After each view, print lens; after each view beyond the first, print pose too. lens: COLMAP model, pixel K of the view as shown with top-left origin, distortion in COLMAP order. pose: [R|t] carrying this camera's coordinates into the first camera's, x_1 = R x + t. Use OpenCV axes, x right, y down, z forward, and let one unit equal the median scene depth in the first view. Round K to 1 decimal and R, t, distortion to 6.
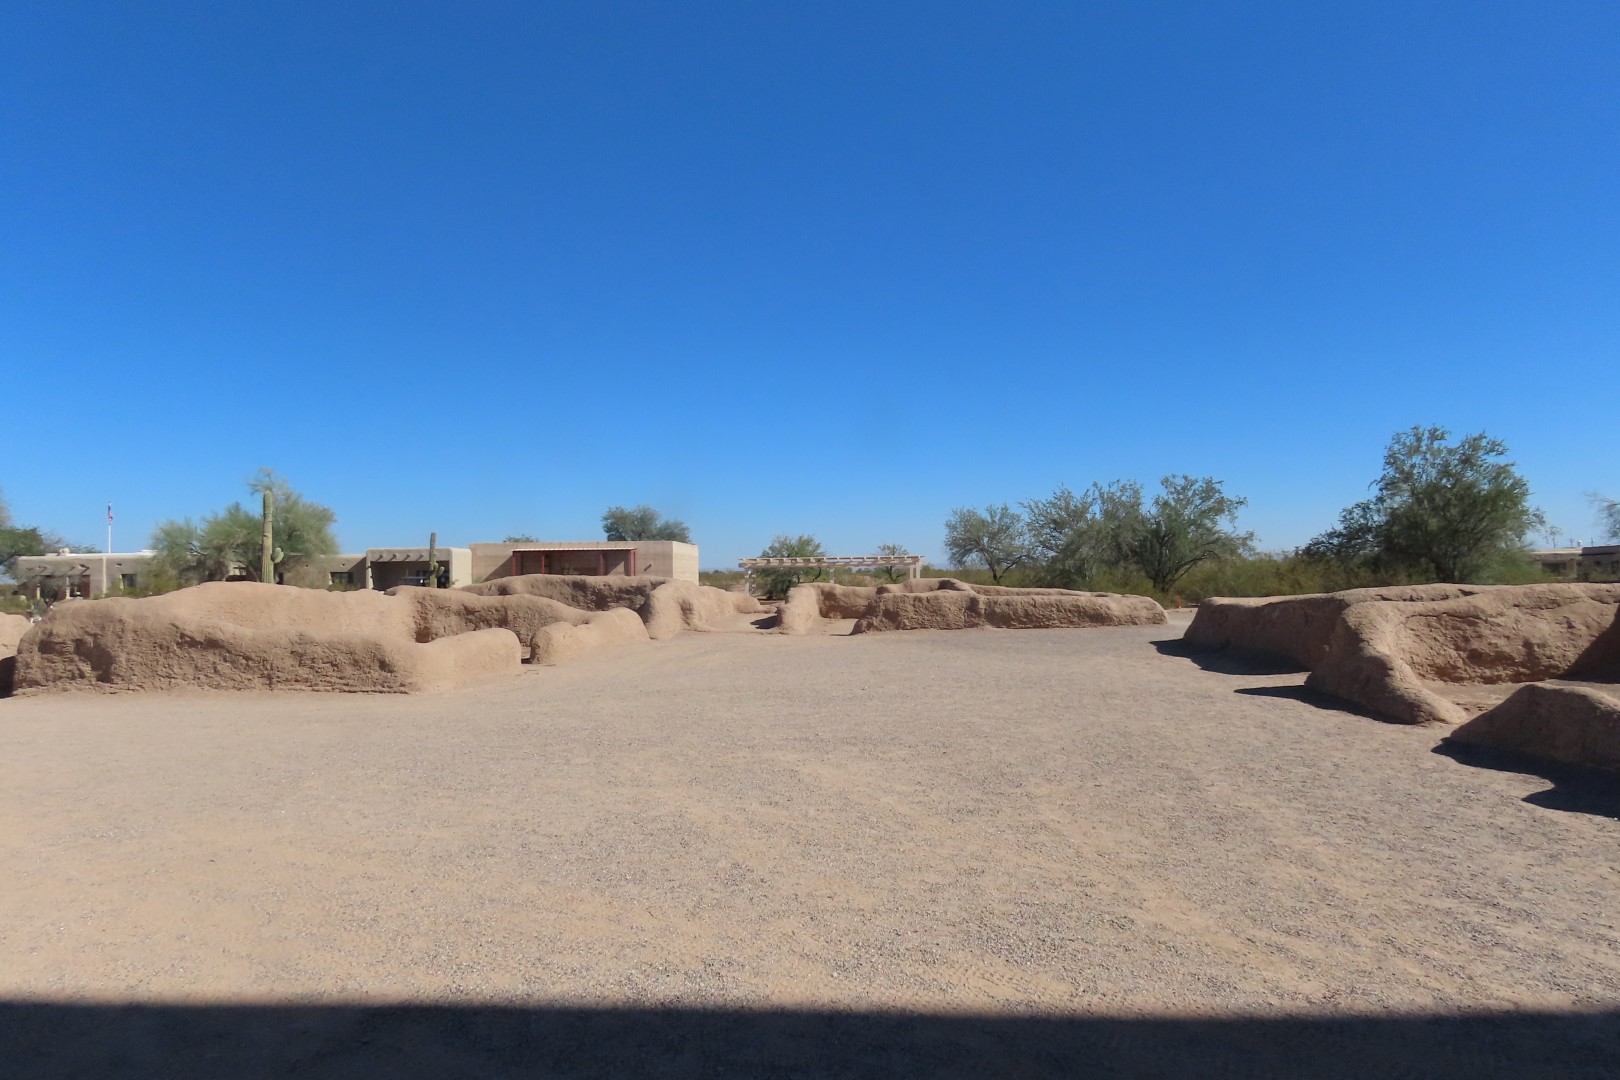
lens RADIAL K [[1015.1, 0, 807.1], [0, 1015.1, 542.8], [0, 0, 1]] dist [-0.015698, 0.005048]
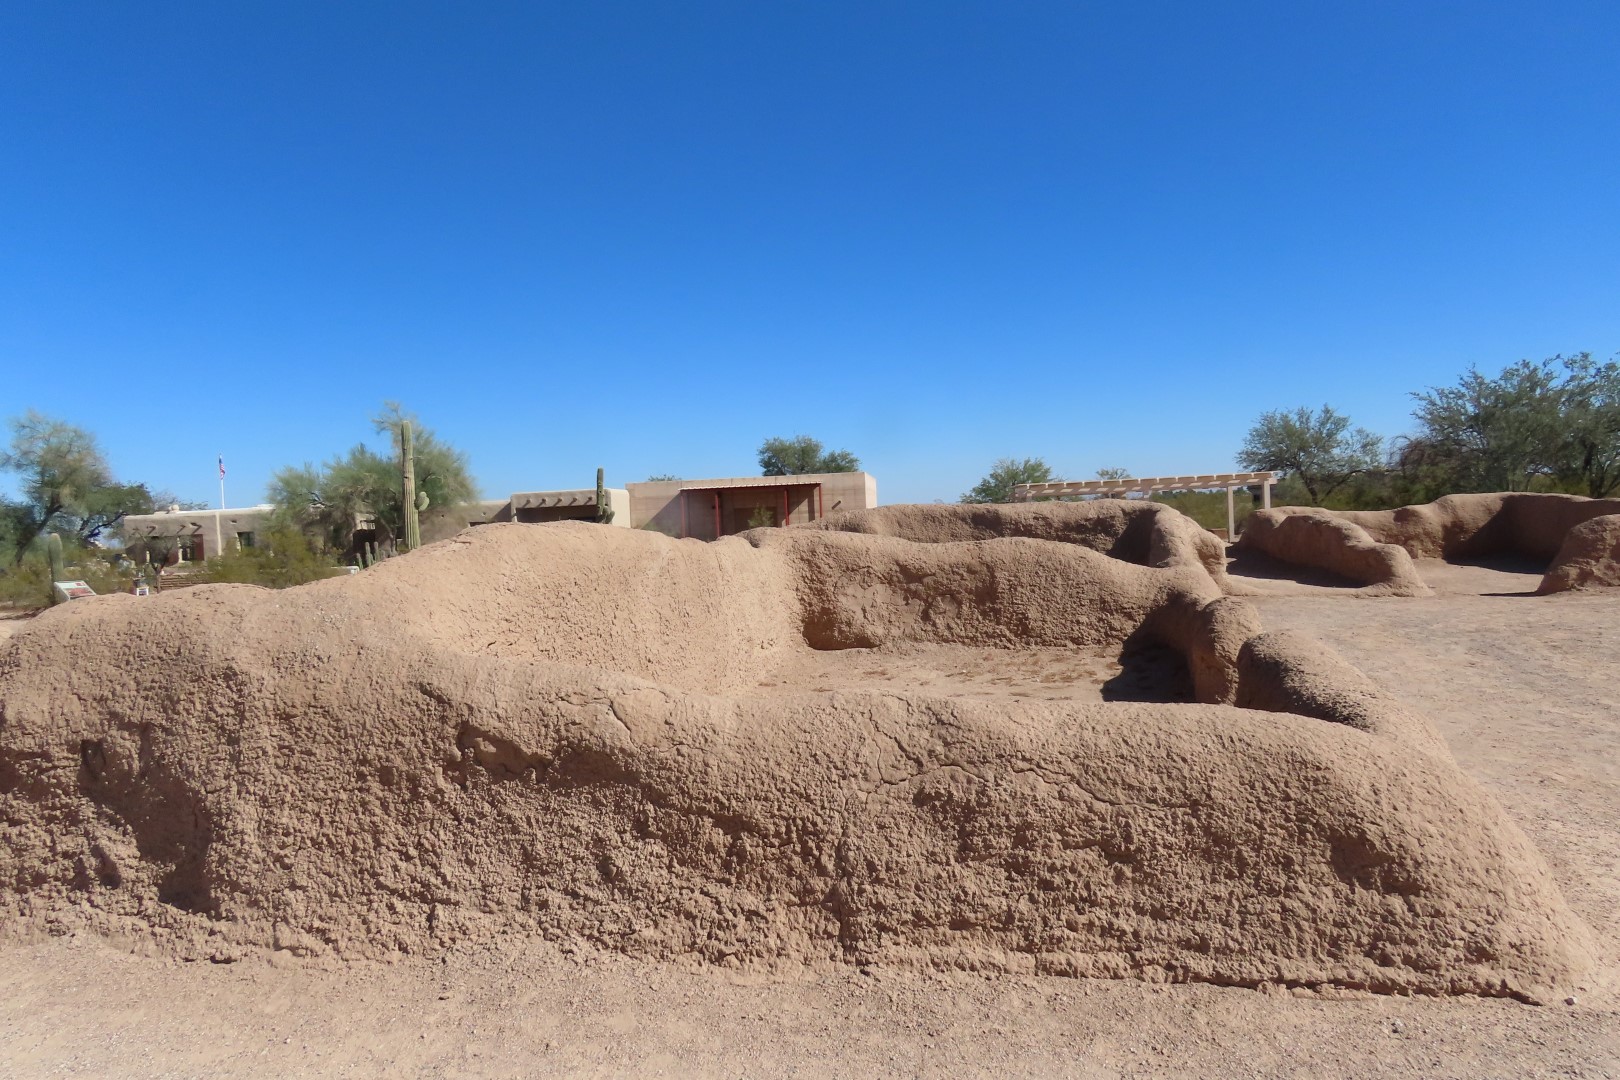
lens RADIAL K [[1015.1, 0, 816.4], [0, 1015.1, 540.7], [0, 0, 1]] dist [-0.015698, 0.005048]
pose [[0.996491, -0.031014, -0.077748, -0.498884], [0.035391, 0.997827, 0.055573, 0.031942], [0.075855, -0.058129, 0.995423, 0.740253]]
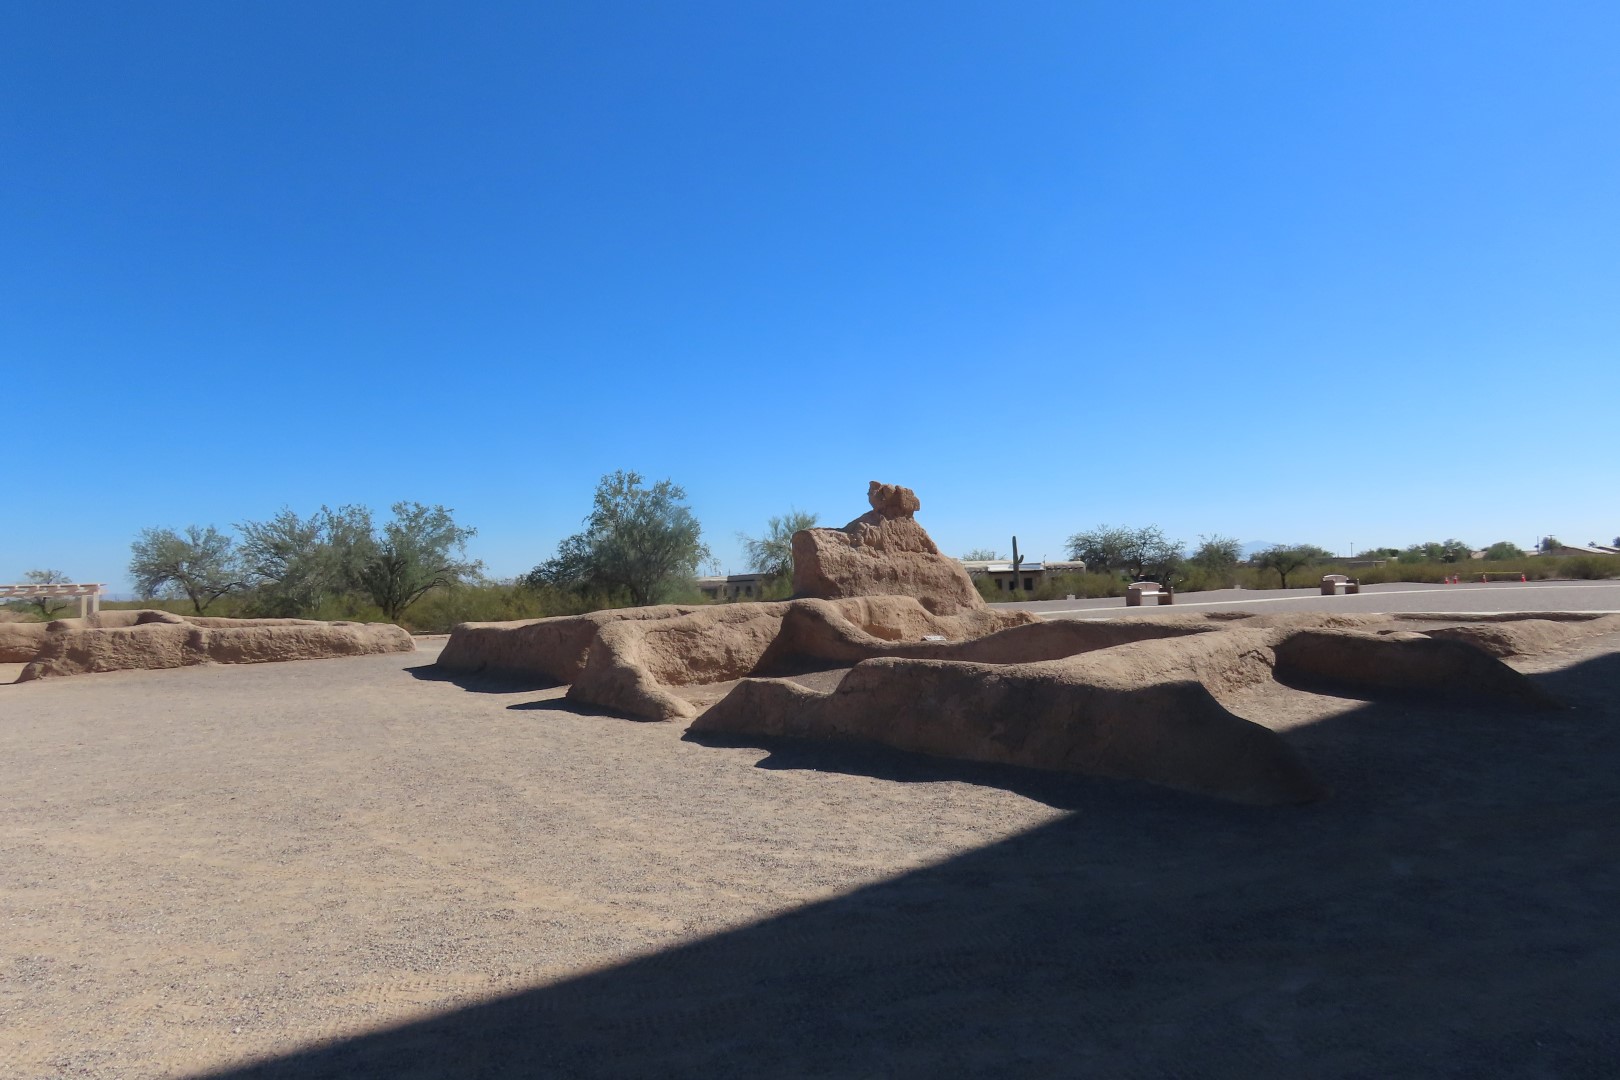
lens RADIAL K [[1015.1, 0, 813.0], [0, 1015.1, 545.5], [0, 0, 1]] dist [-0.015698, 0.005048]
pose [[0.735232, 0.022386, 0.677446, -0.059197], [-0.005530, 0.999619, -0.027031, 0.001413], [-0.677793, 0.016127, 0.735076, -0.011270]]
